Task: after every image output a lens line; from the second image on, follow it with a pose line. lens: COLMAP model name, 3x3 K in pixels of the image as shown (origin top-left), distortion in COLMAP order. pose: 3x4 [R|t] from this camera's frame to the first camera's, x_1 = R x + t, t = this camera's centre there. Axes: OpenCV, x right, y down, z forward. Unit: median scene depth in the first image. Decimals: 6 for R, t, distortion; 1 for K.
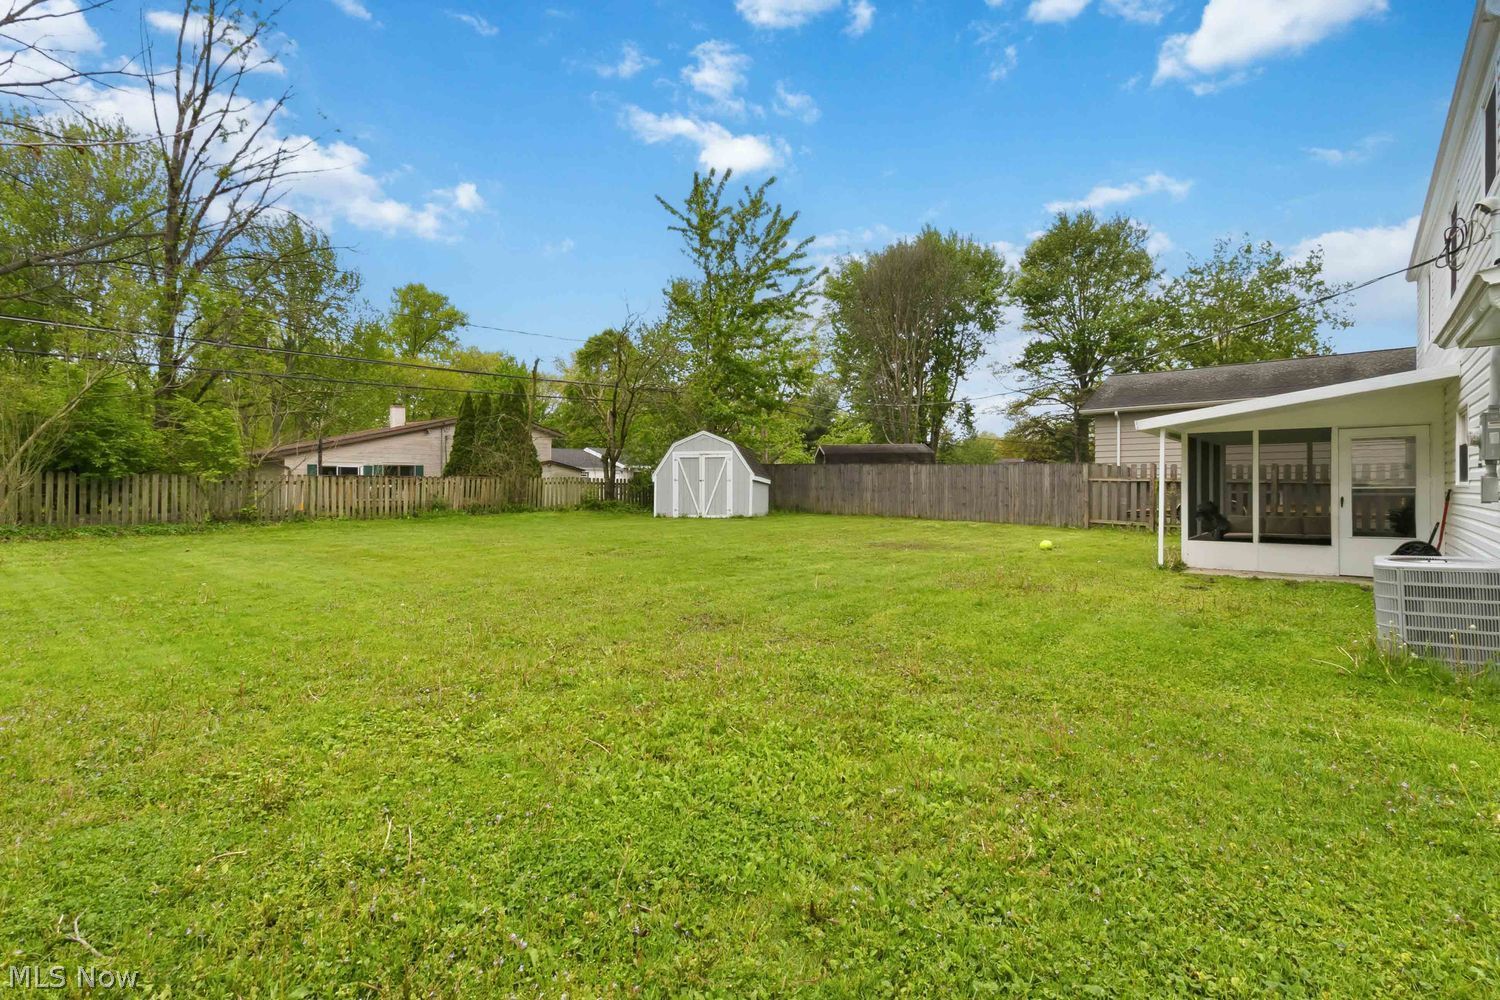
lens RADIAL K [[705.4, 0, 774.6], [0, 705.4, 479.7], [0, 0, 1]] dist [-0.001325, 0.000187]
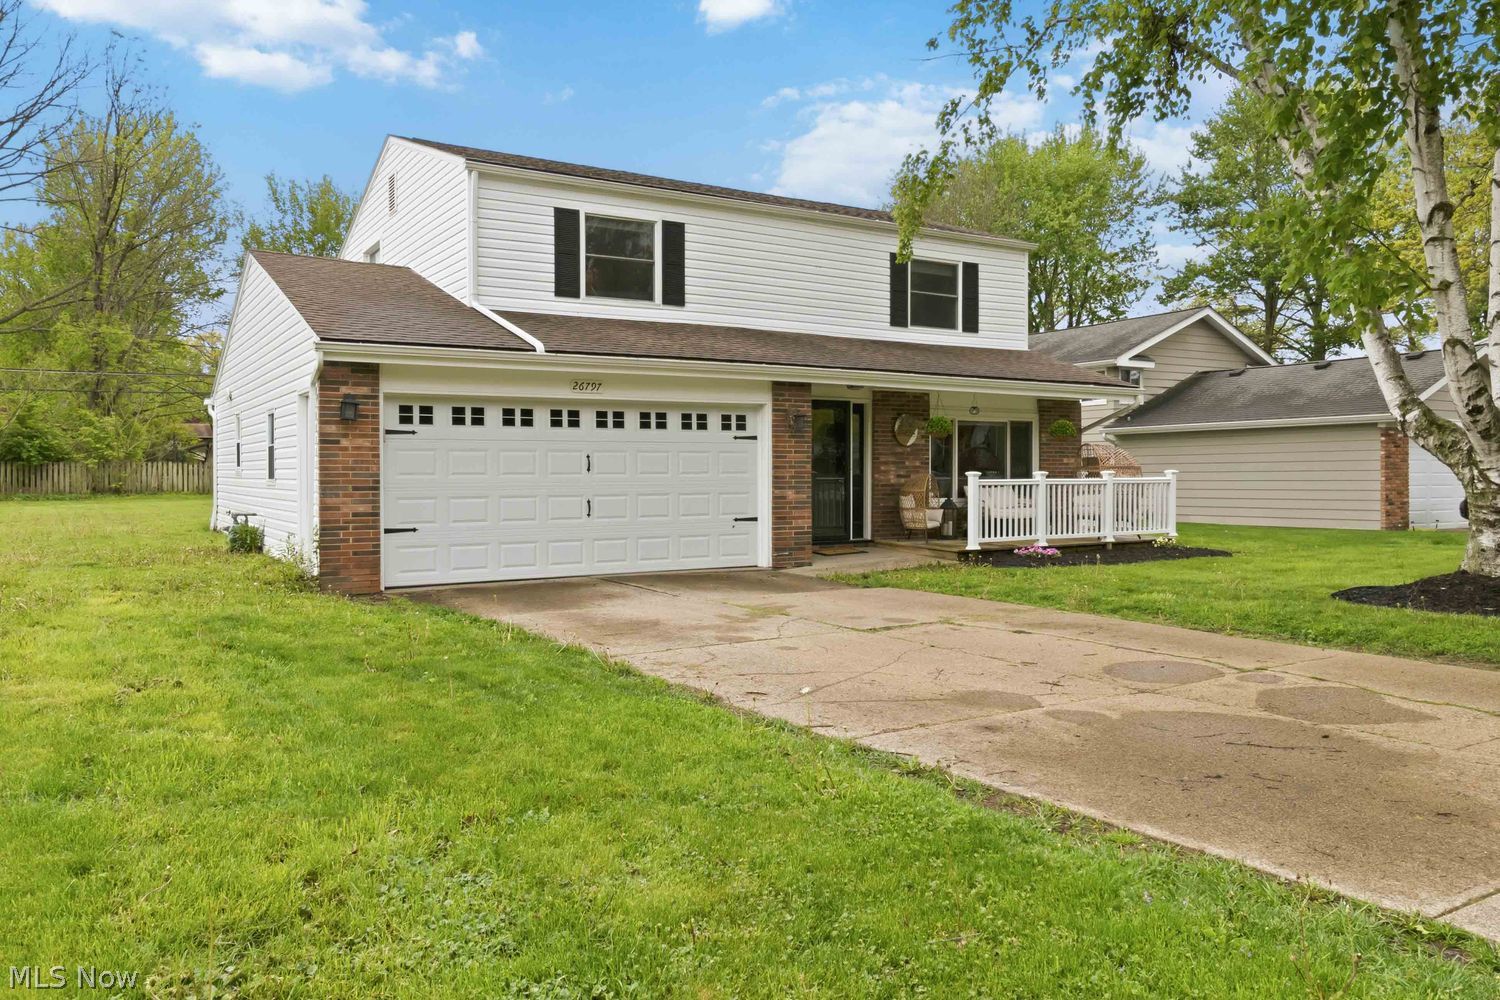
lens RADIAL K [[1076.7, 0, 746.0], [0, 1076.7, 478.6], [0, 0, 1]] dist [0.001821, 0.000653]
pose [[0.947425, -0.000879, -0.319976, 1.220363], [0.005997, 0.999869, 0.015008, 0.002030], [0.319921, -0.016138, 0.947307, -0.713987]]
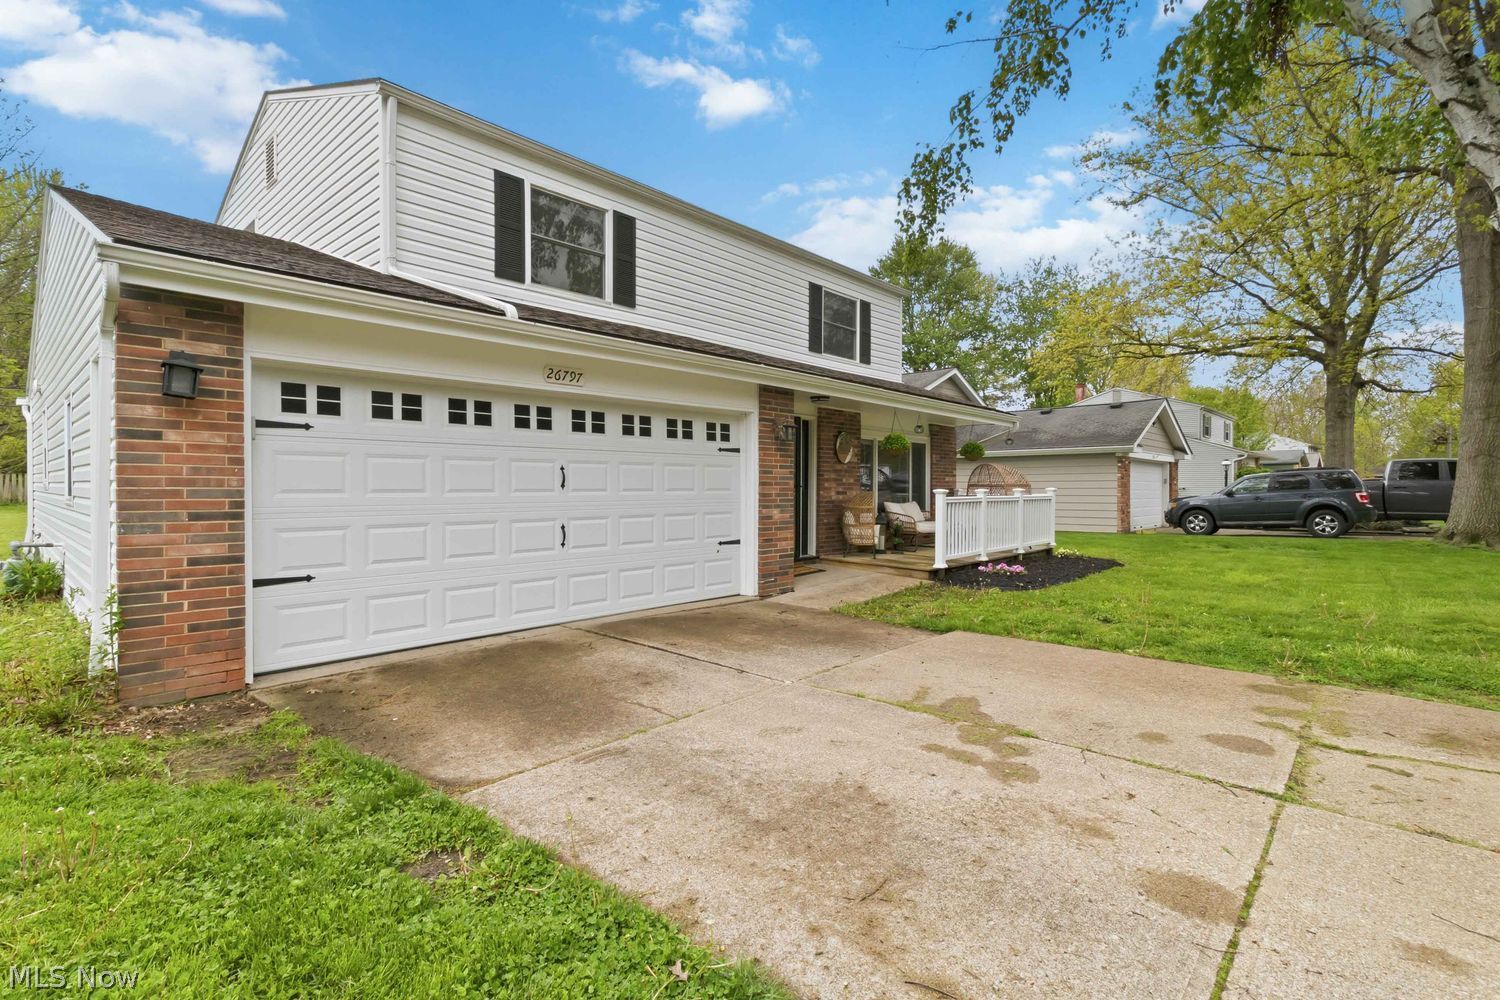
lens RADIAL K [[698.8, 0, 742.9], [0, 698.8, 492.2], [0, 0, 1]] dist [0.001625, 0.000702]
pose [[0.998464, 0.001552, -0.055387, 0.977878], [-0.000592, 0.999849, 0.017345, 0.003486], [0.055406, -0.017285, 0.998314, -0.385470]]
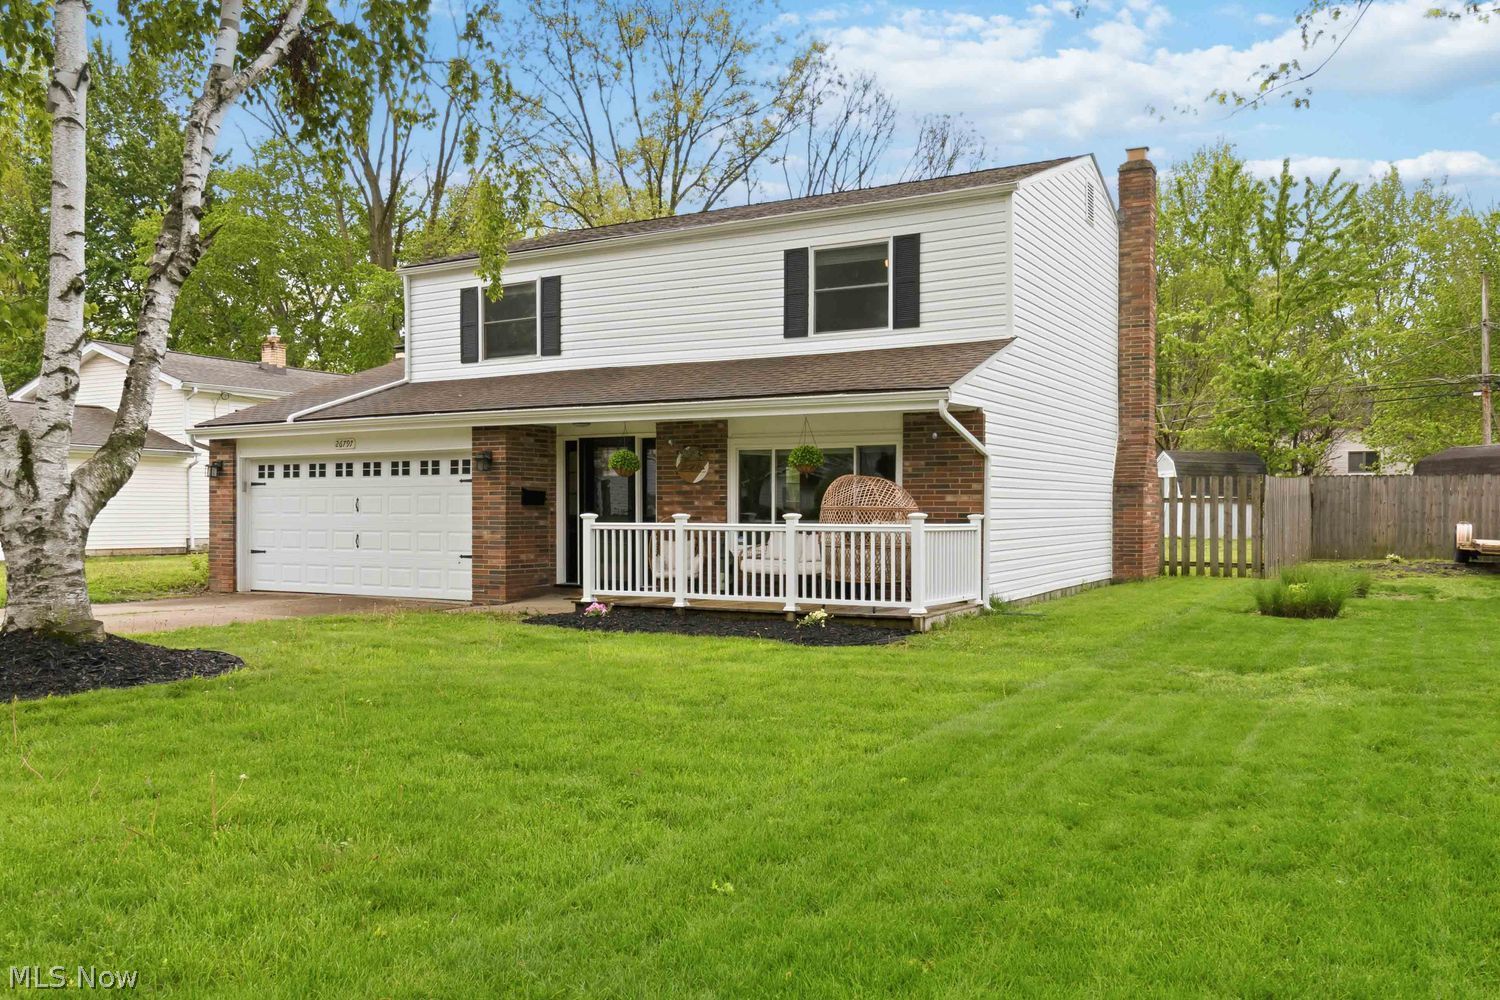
lens RADIAL K [[1199.1, 0, 750.0], [0, 1199.1, 500.0], [0, 0, 1]] dist [0.000221, 0.000697]
pose [[0.176468, -0.005928, -0.984289, 2.012713], [0.009509, 0.999945, -0.004318, 0.005687], [0.984261, -0.008598, 0.176514, 0.170094]]
